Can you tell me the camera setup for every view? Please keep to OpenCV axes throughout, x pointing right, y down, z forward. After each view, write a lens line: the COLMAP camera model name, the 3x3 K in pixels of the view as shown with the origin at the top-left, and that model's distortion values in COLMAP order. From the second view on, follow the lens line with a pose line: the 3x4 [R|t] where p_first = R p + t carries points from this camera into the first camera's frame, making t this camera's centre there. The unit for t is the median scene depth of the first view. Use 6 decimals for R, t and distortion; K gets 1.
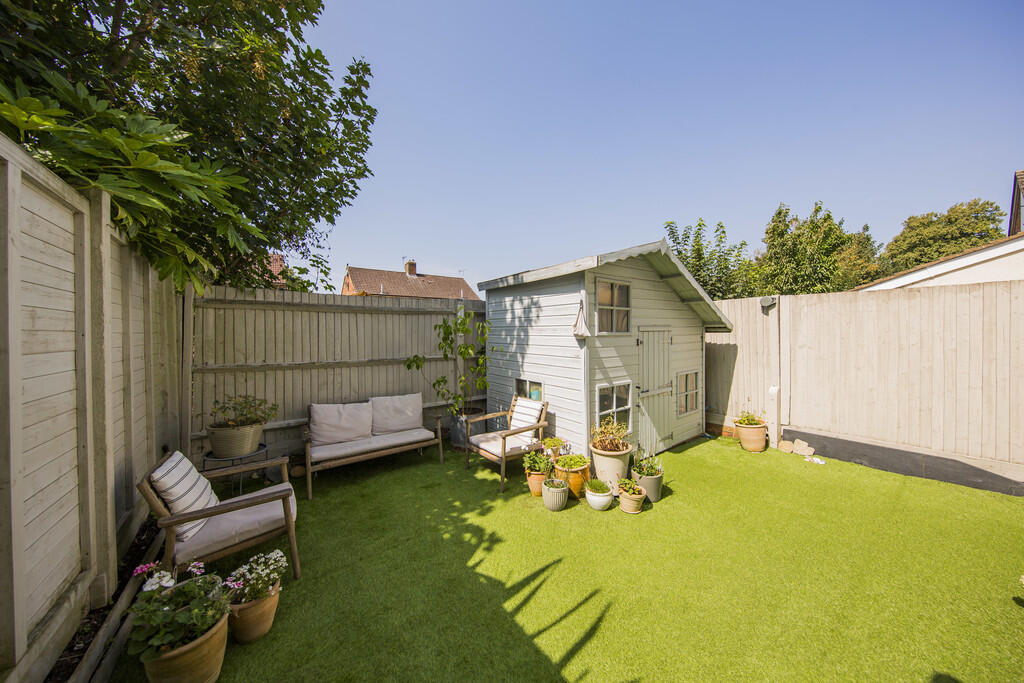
lens RADIAL K [[336.9, 0, 520.2], [0, 336.9, 334.7], [0, 0, 1]] dist [0.001063, -0.000067]
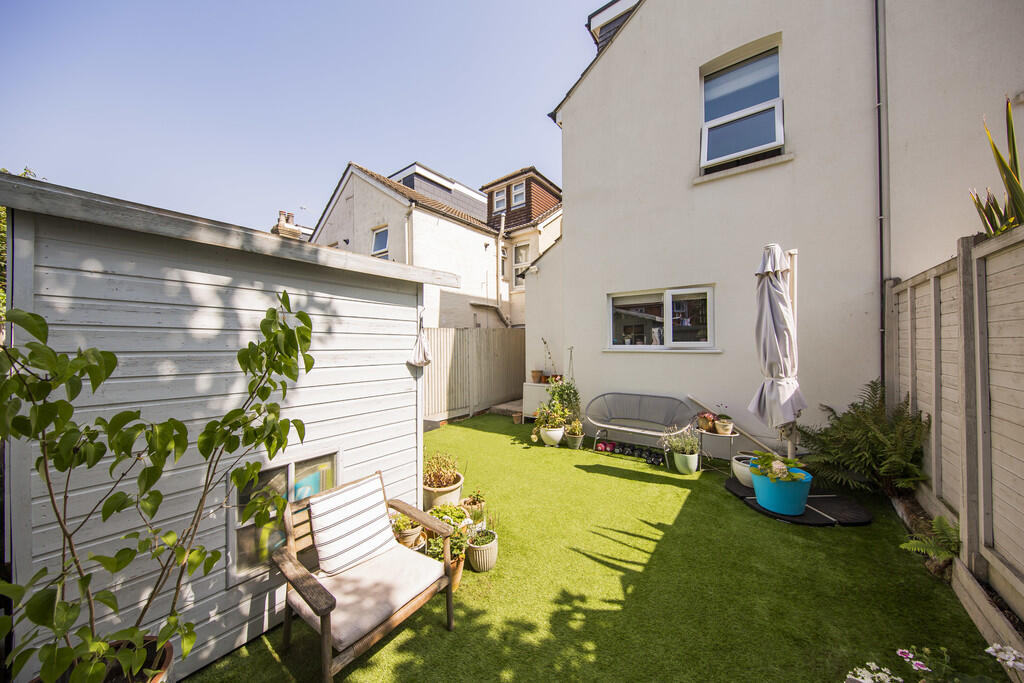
lens RADIAL K [[338.0, 0, 506.5], [0, 338.0, 362.9], [0, 0, 1]] dist [0.000171, 0.000001]
pose [[-0.240412, 0.004449, 0.970661, -0.572322], [0.053415, 0.998535, 0.008653, 0.008319], [-0.969200, 0.053929, -0.240298, 0.880209]]
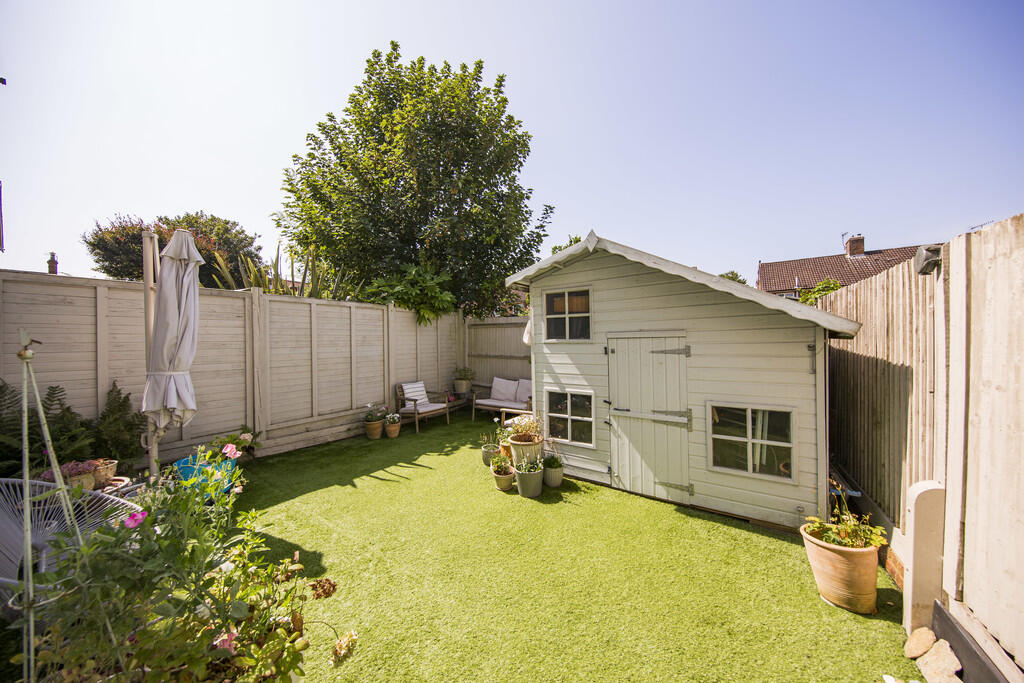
lens RADIAL K [[336.9, 0, 519.6], [0, 336.9, 341.9], [0, 0, 1]] dist [0.001063, -0.000067]
pose [[0.308414, 0.011652, -0.951181, 1.183748], [0.005535, 0.999886, 0.014043, -0.015048], [0.951236, -0.009596, 0.308314, 0.544813]]
